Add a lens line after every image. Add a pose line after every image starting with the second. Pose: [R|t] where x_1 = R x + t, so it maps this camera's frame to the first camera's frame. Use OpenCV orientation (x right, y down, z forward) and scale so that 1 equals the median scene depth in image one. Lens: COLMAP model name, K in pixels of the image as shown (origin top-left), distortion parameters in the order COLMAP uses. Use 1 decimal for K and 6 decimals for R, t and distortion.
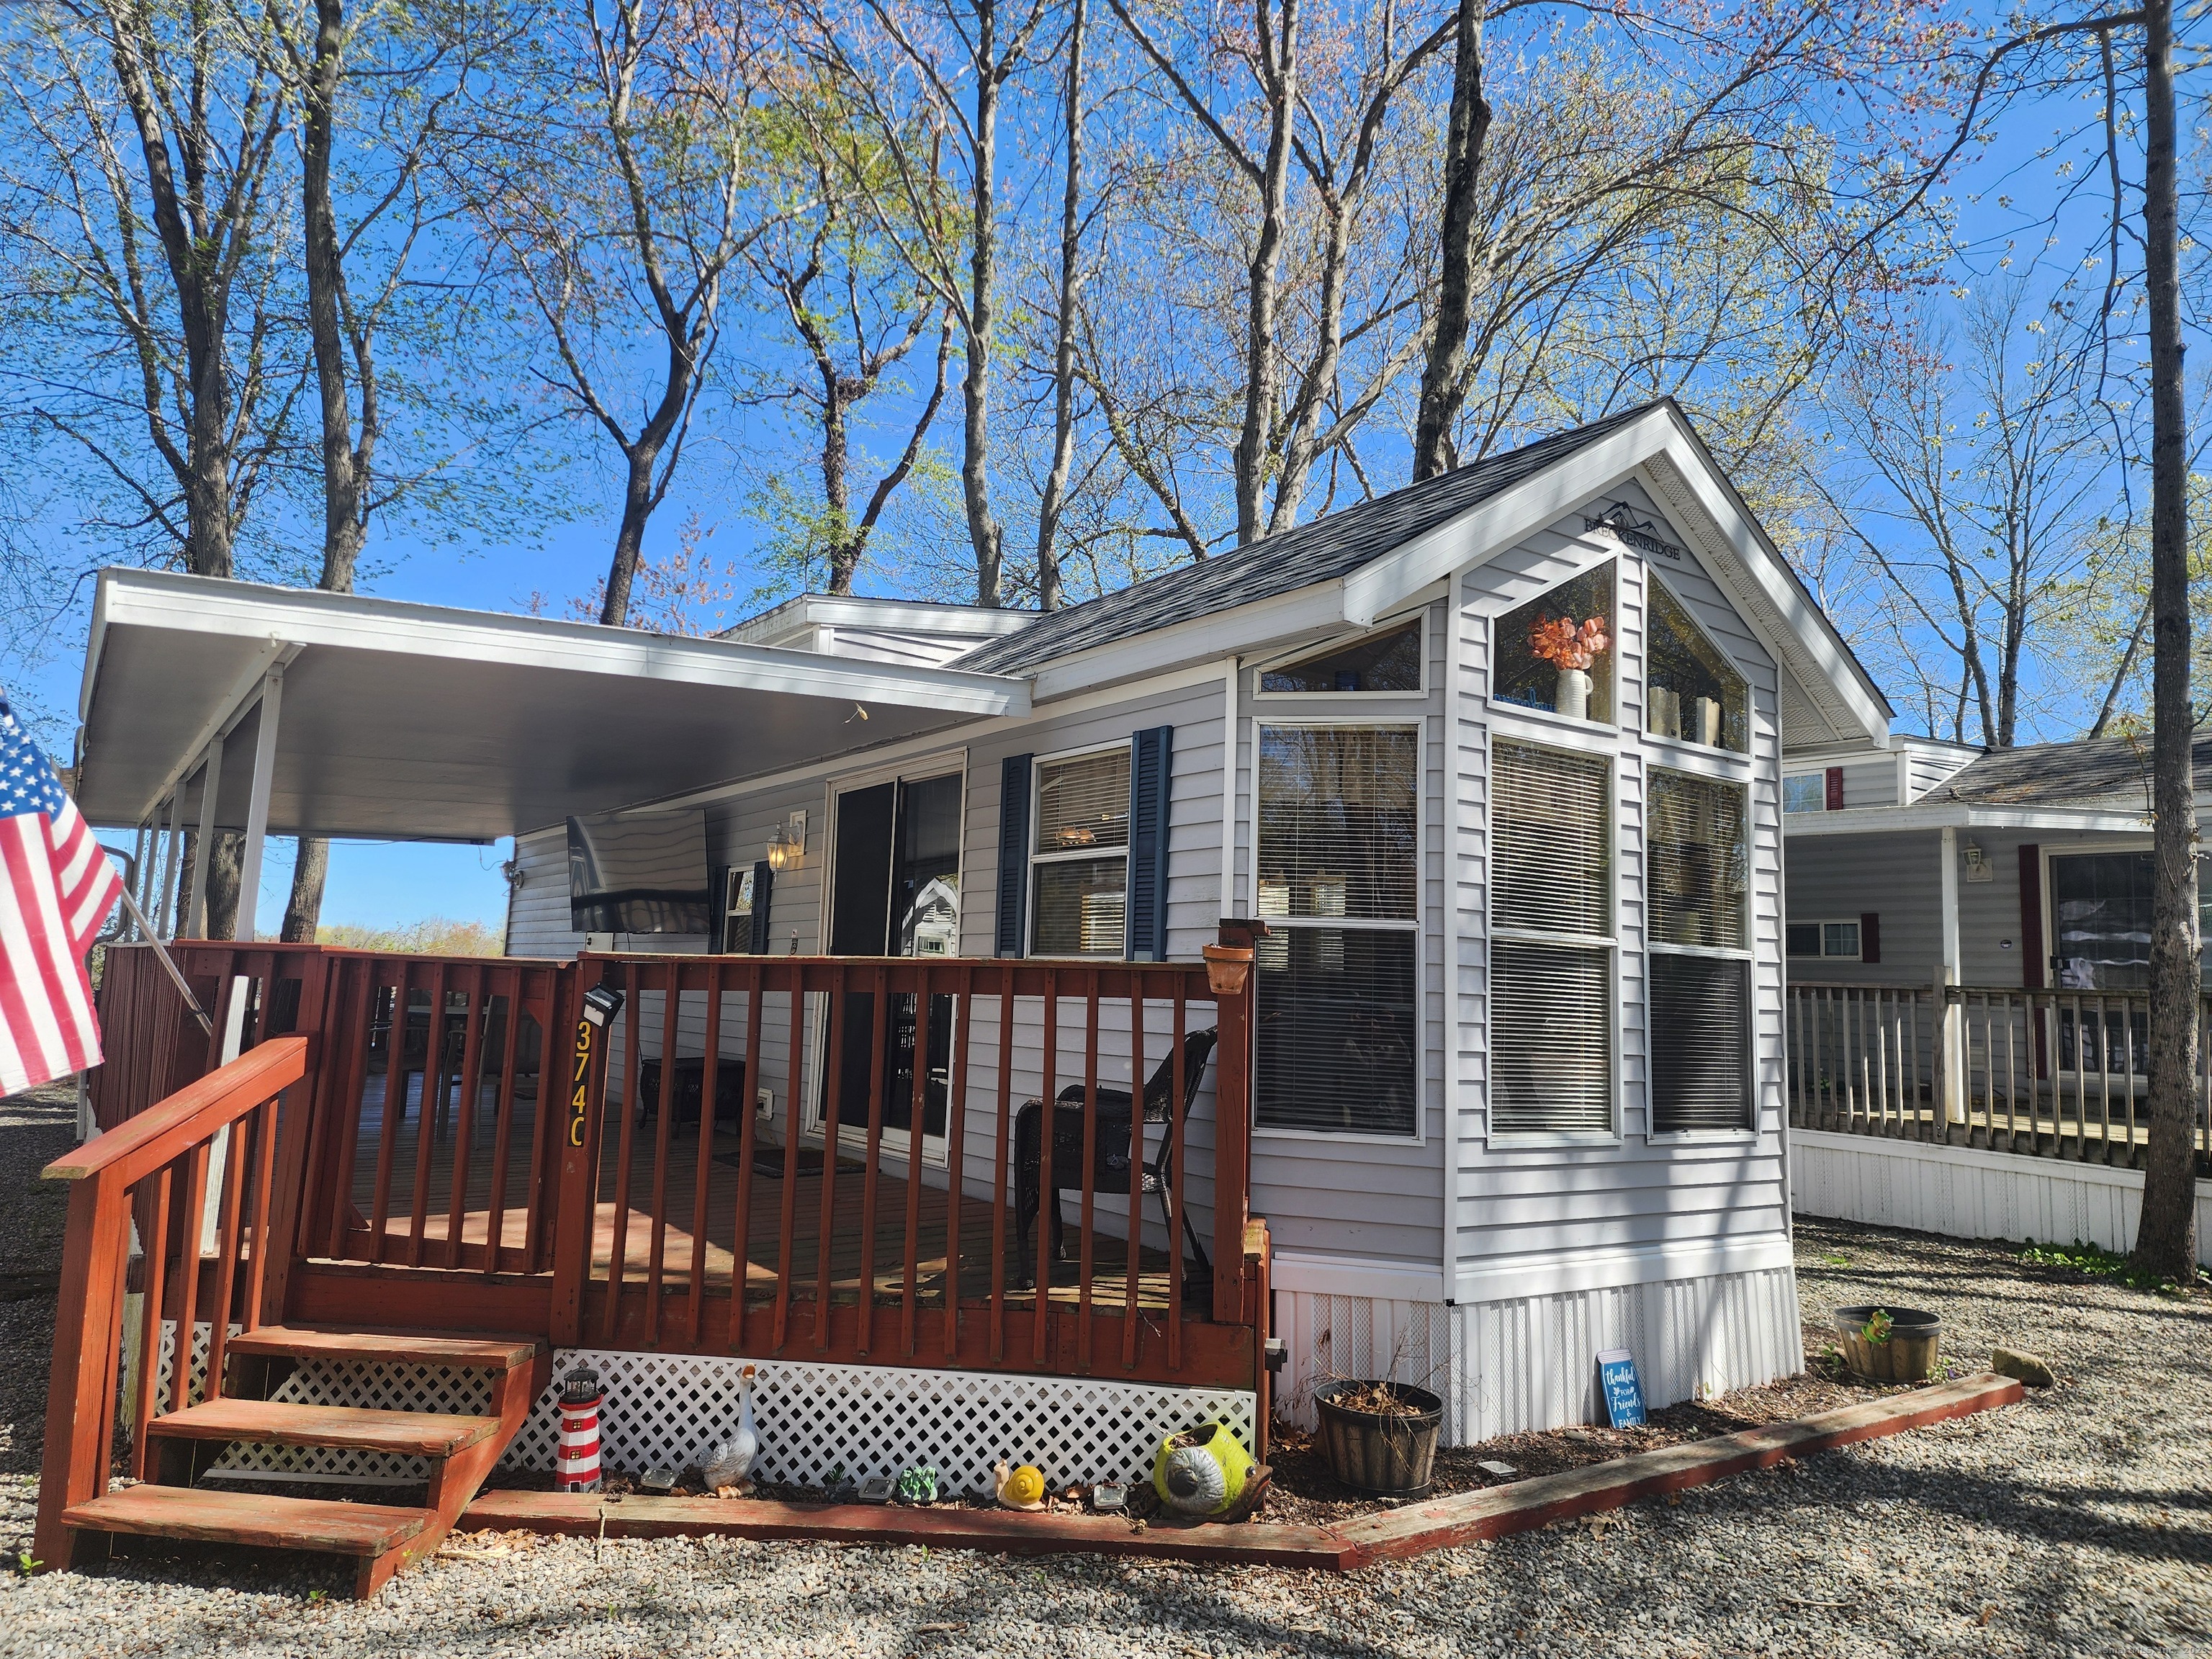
lens RADIAL K [[1494.2, 0, 1101.7], [0, 1494.2, 824.4], [0, 0, 1]] dist [0.033293, -0.012536]
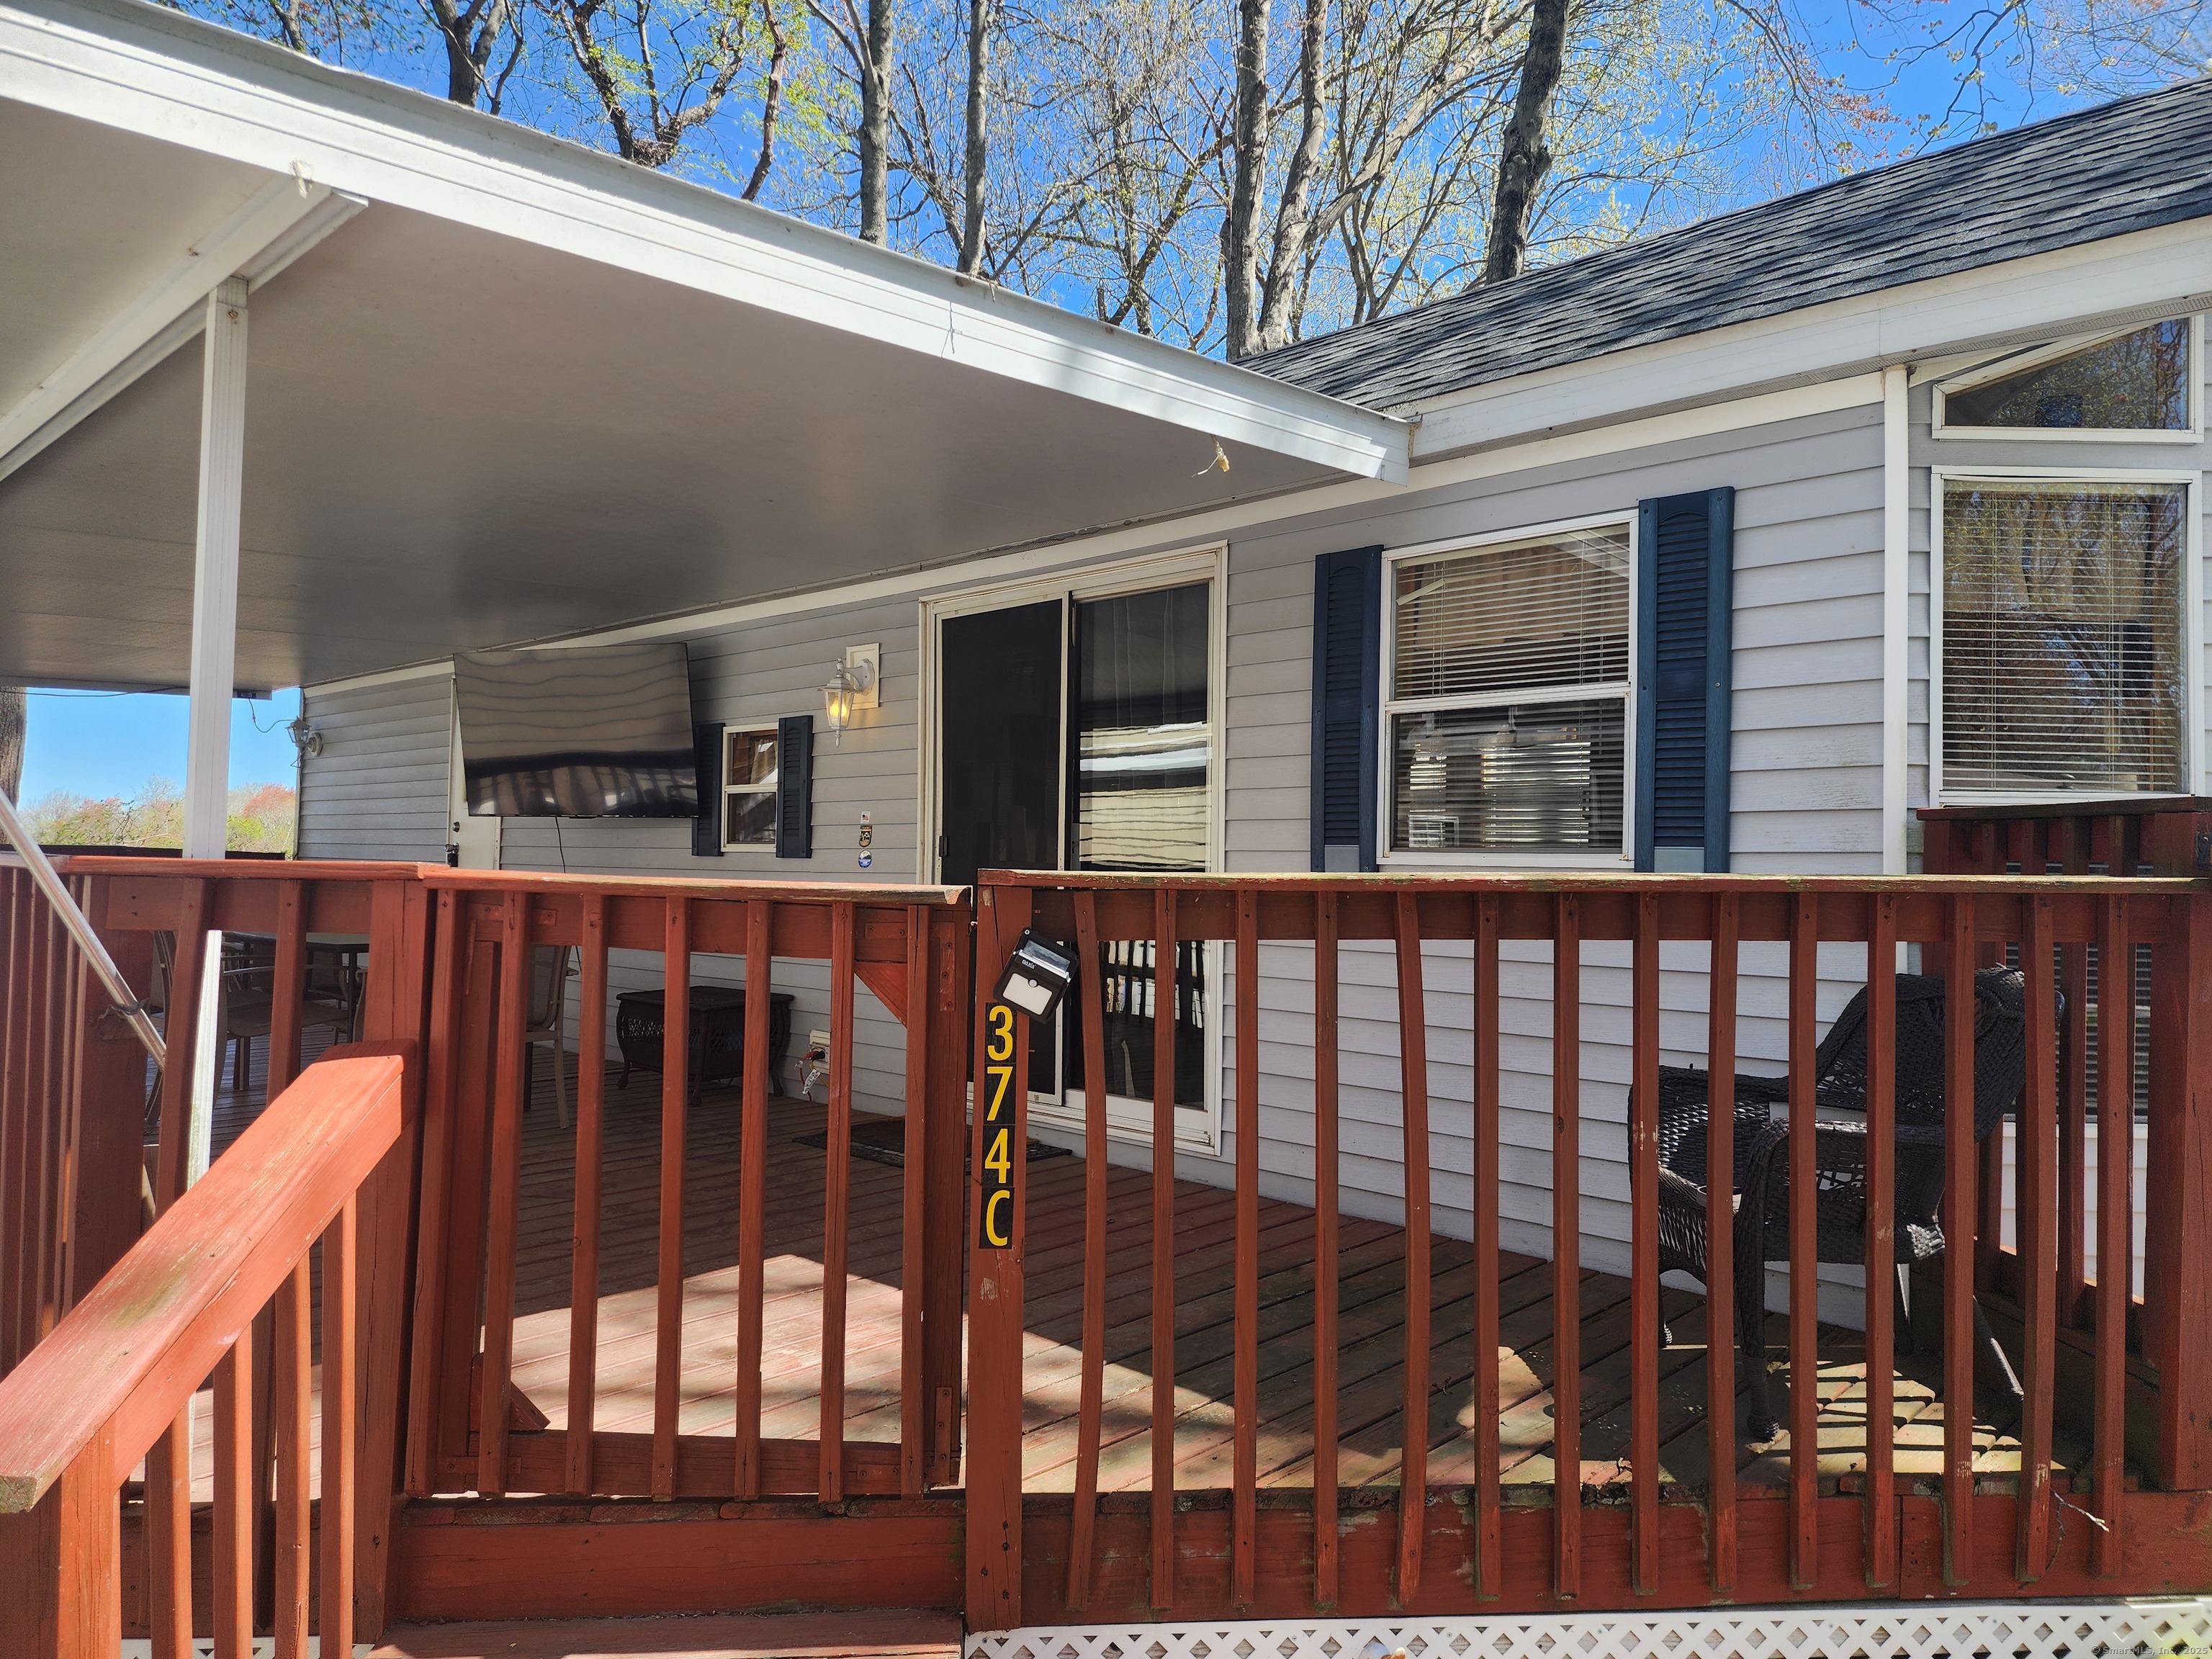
lens RADIAL K [[1494.2, 0, 1131.8], [0, 1494.2, 867.1], [0, 0, 1]] dist [0.033293, -0.012536]
pose [[0.980777, -0.017294, 0.194364, -0.322499], [-0.004931, 0.993550, 0.113287, 0.021813], [-0.195070, -0.112068, 0.974366, 0.406104]]
